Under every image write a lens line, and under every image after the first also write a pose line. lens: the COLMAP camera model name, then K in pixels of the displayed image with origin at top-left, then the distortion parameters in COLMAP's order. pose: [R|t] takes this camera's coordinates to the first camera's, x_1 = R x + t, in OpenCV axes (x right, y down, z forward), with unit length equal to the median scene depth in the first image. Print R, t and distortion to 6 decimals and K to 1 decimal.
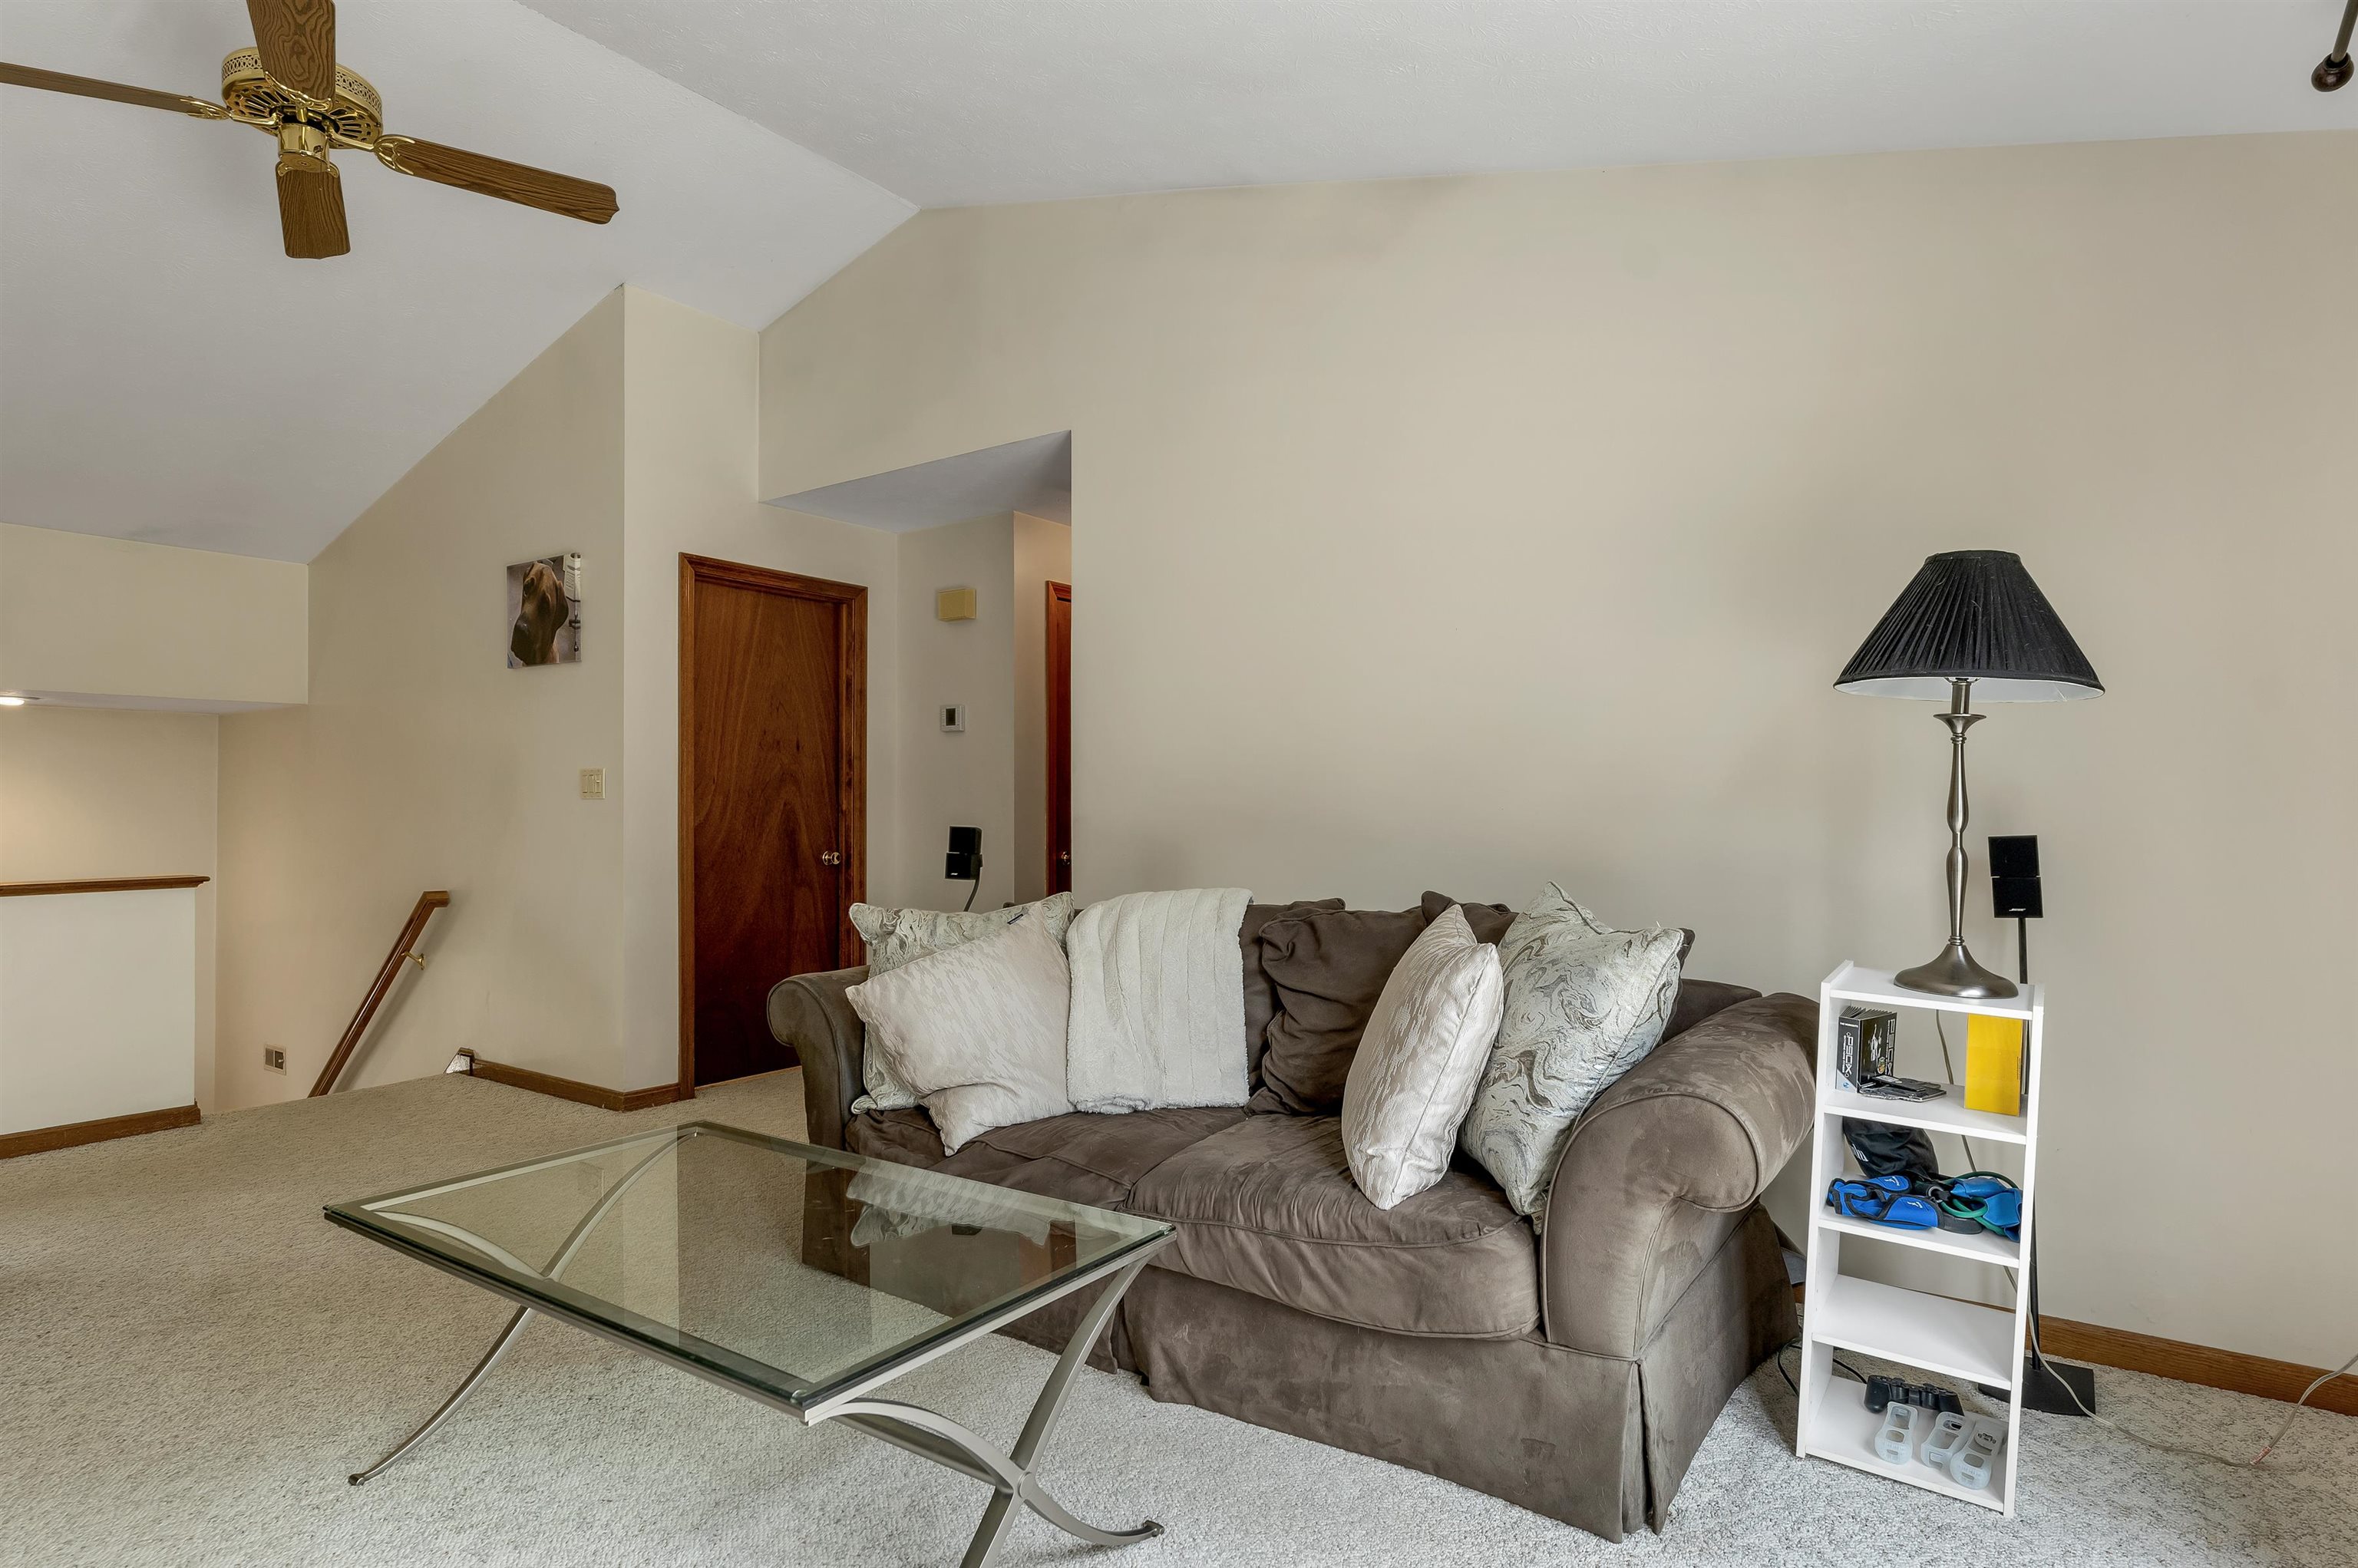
lens RADIAL K [[1212.3, 0, 1161.0], [0, 1212.3, 785.0], [0, 0, 1]] dist [0.001656, -0.000591]
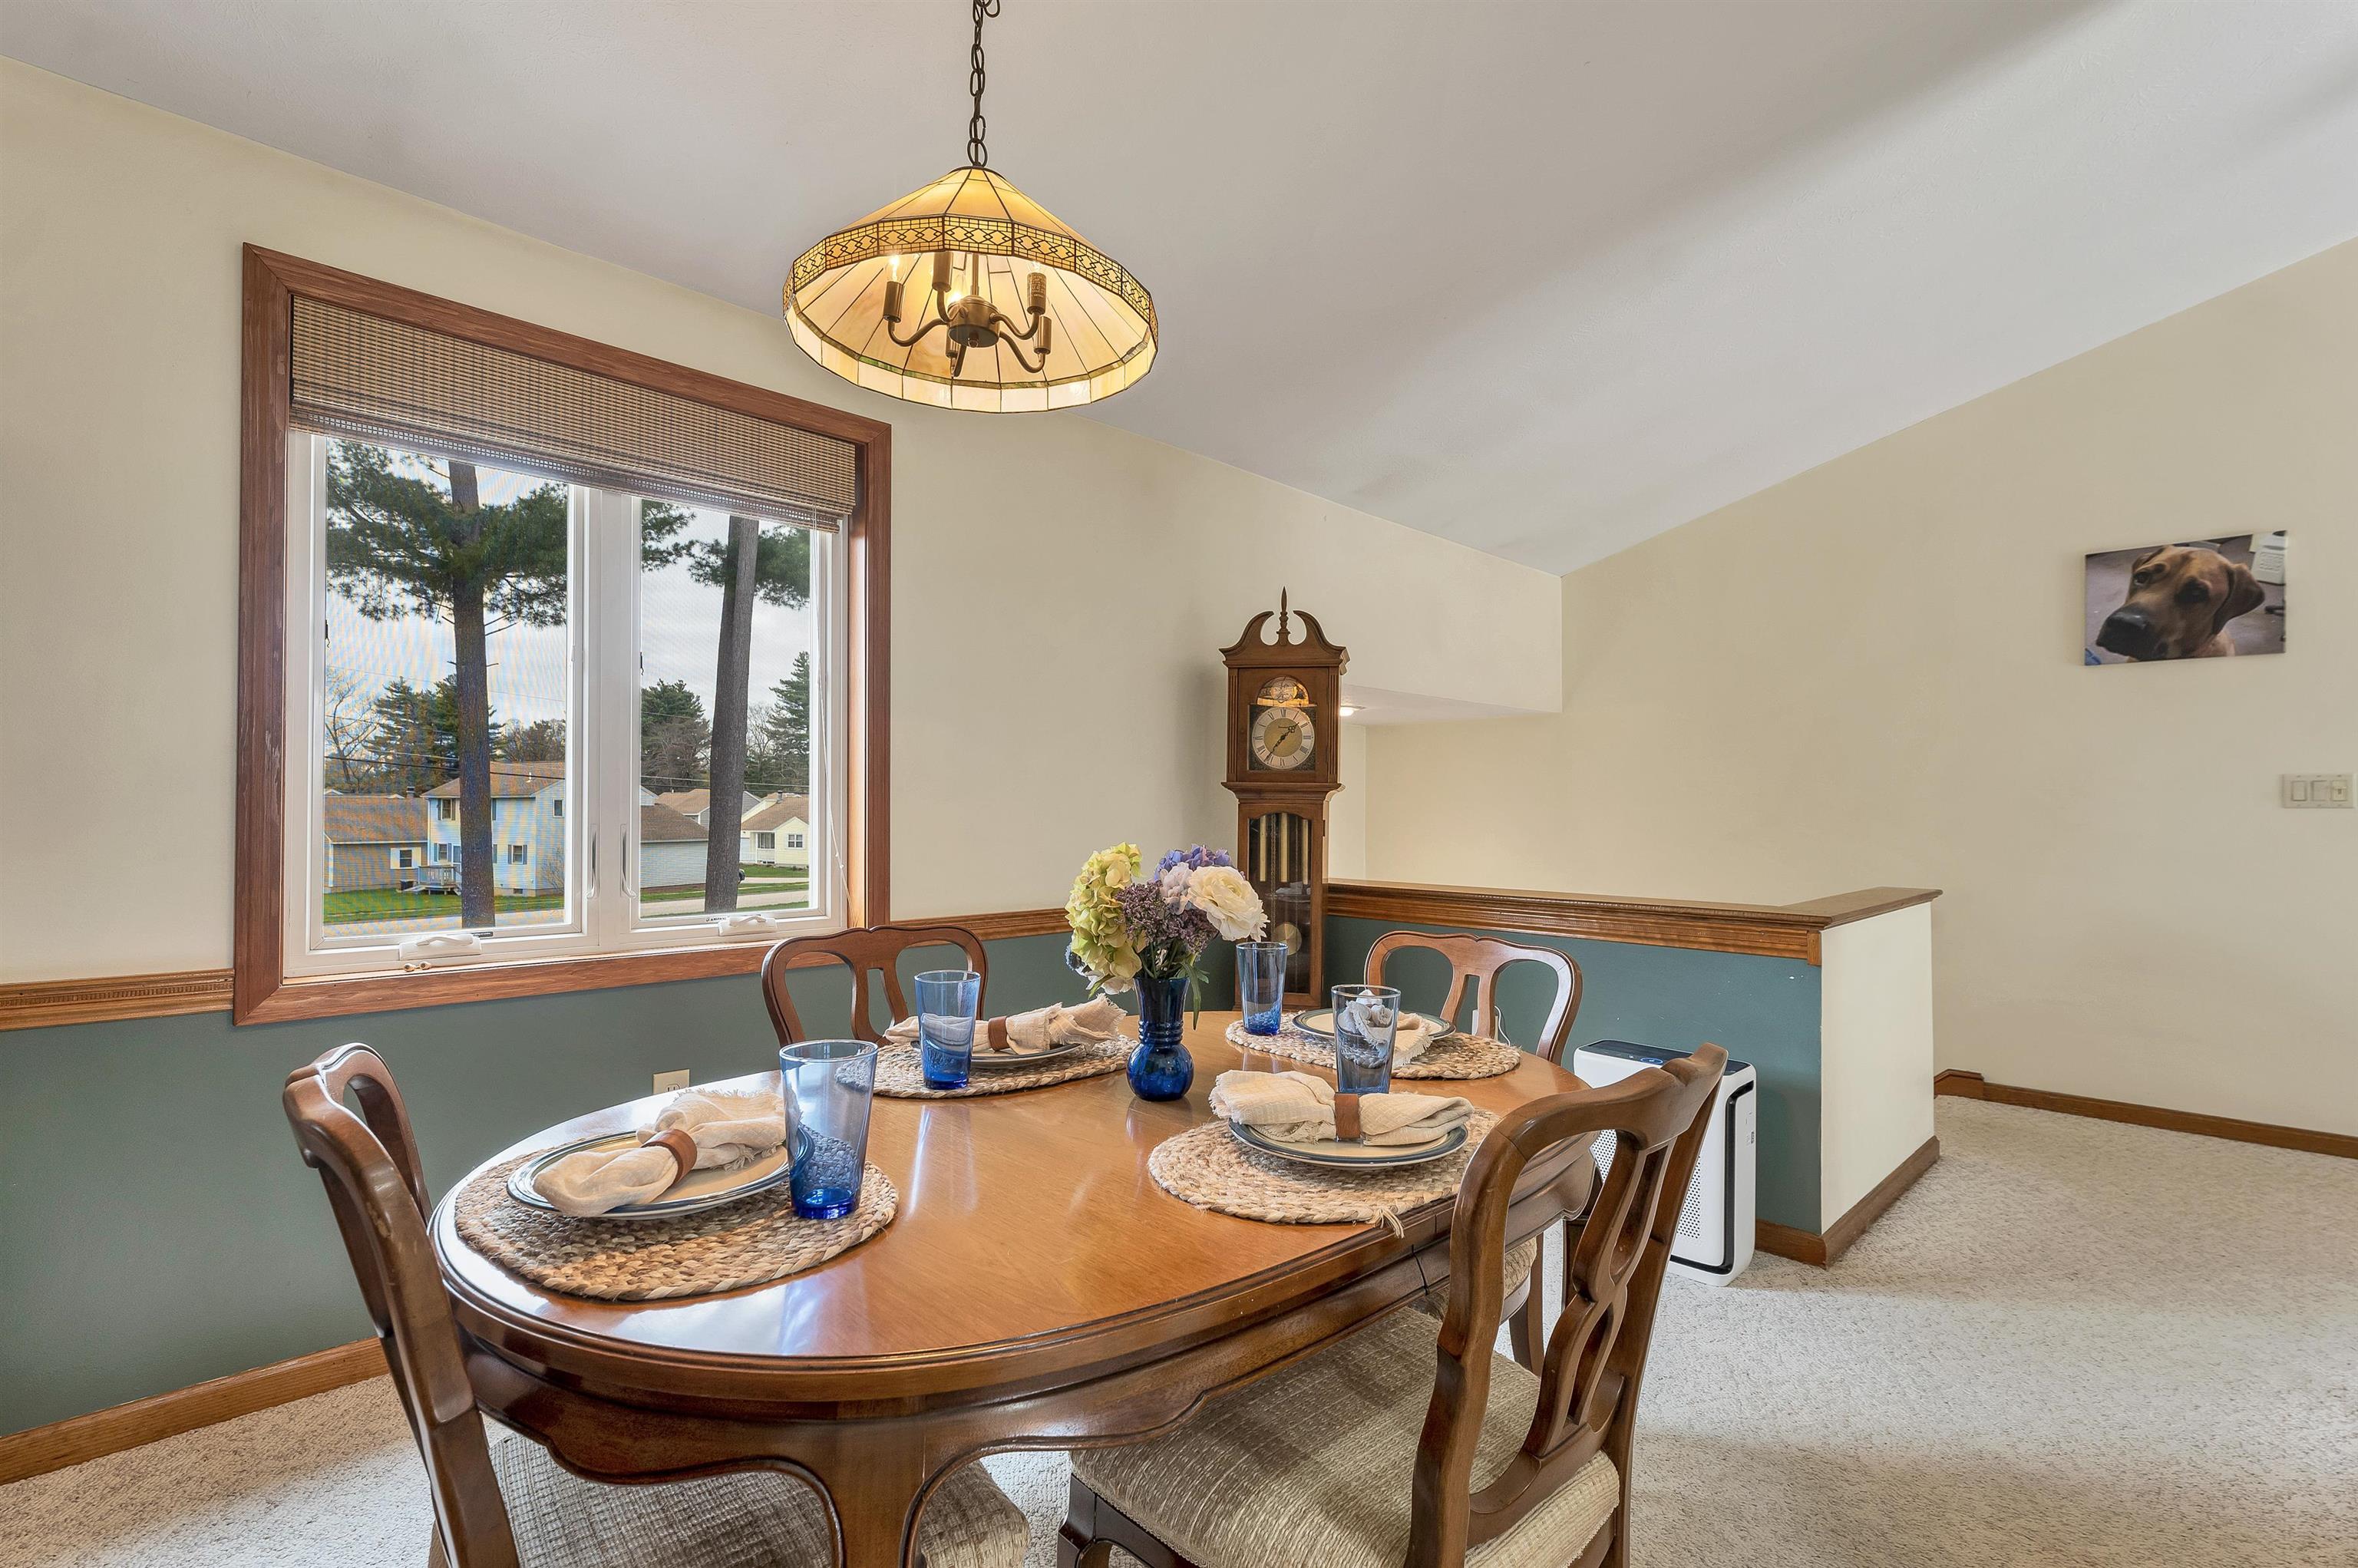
lens RADIAL K [[1072.7, 0, 1193.1], [0, 1072.7, 798.0], [0, 0, 1]] dist [-0.002707, 0.001244]
pose [[0.986101, 0.003957, -0.166101, -2.477441], [-0.004294, 0.999989, -0.001672, 0.019347], [0.166092, 0.002362, 0.986107, 0.206392]]
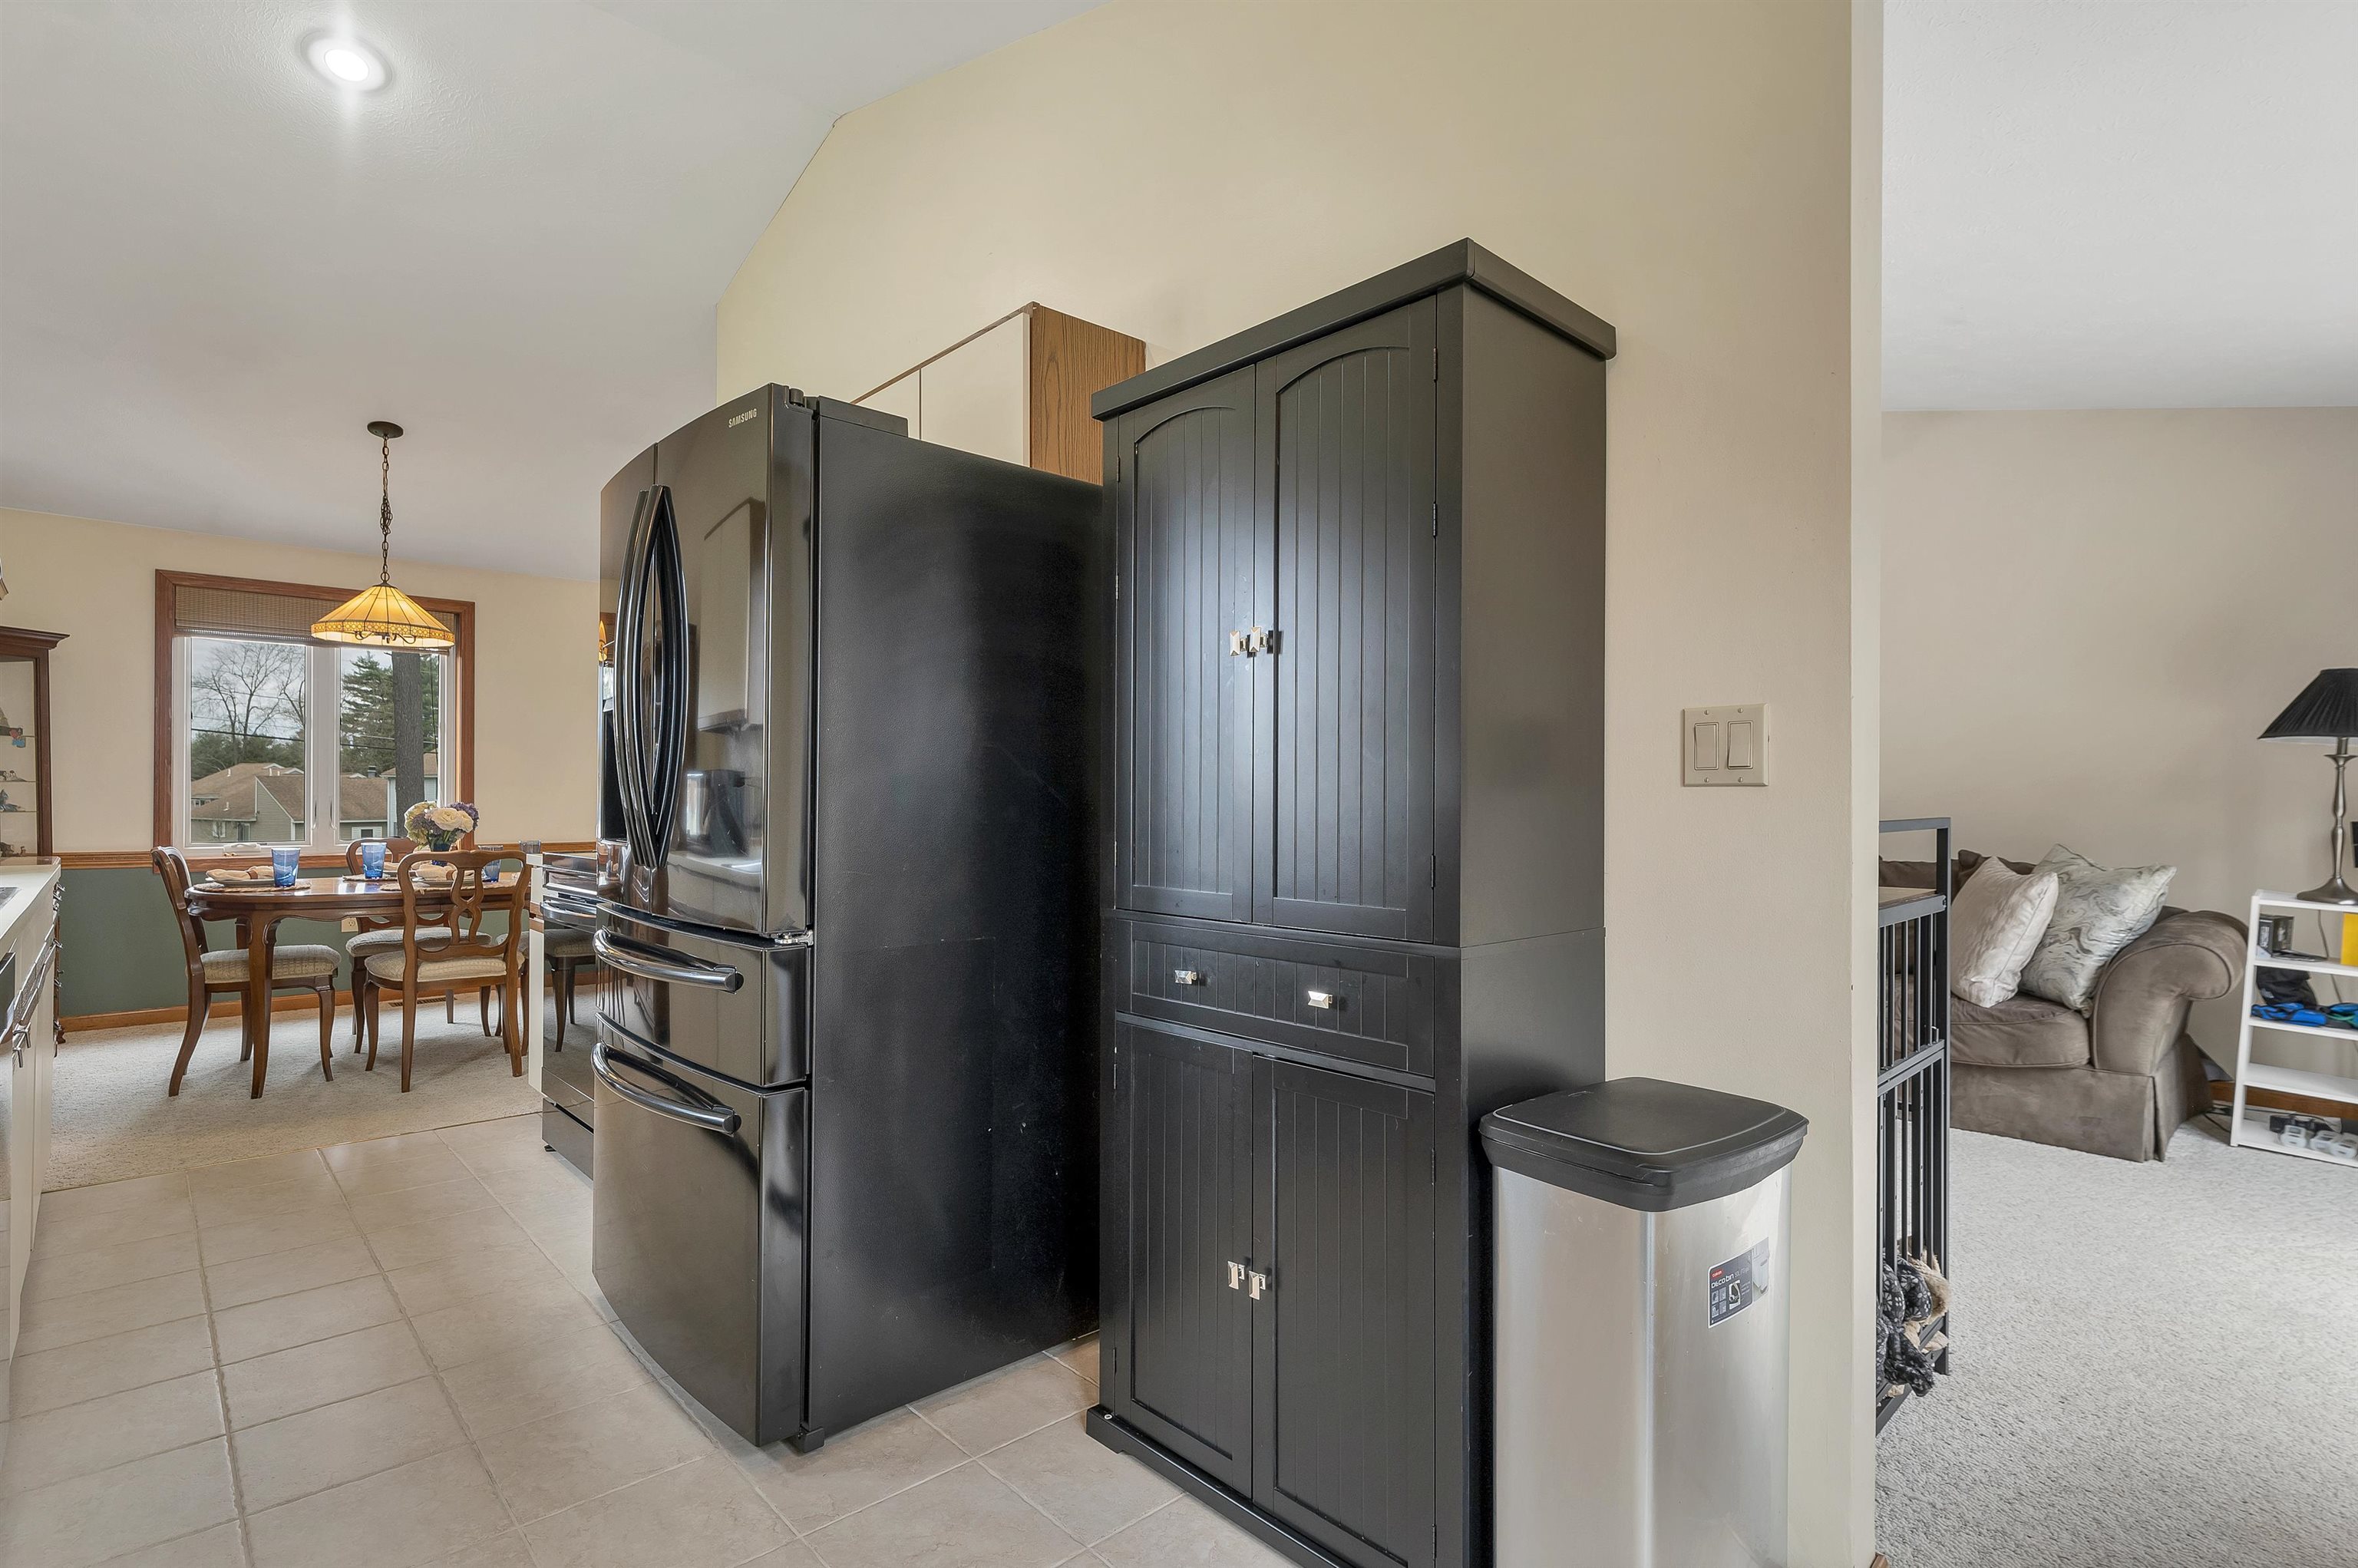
lens RADIAL K [[1098.4, 0, 1148.7], [0, 1098.4, 793.0], [0, 0, 1]] dist [0.000008, -0.000364]
pose [[0.983162, 0.009413, -0.182496, -0.842163], [-0.007664, 0.999918, 0.010286, -0.002946], [0.182578, -0.008715, 0.983153, -1.004439]]
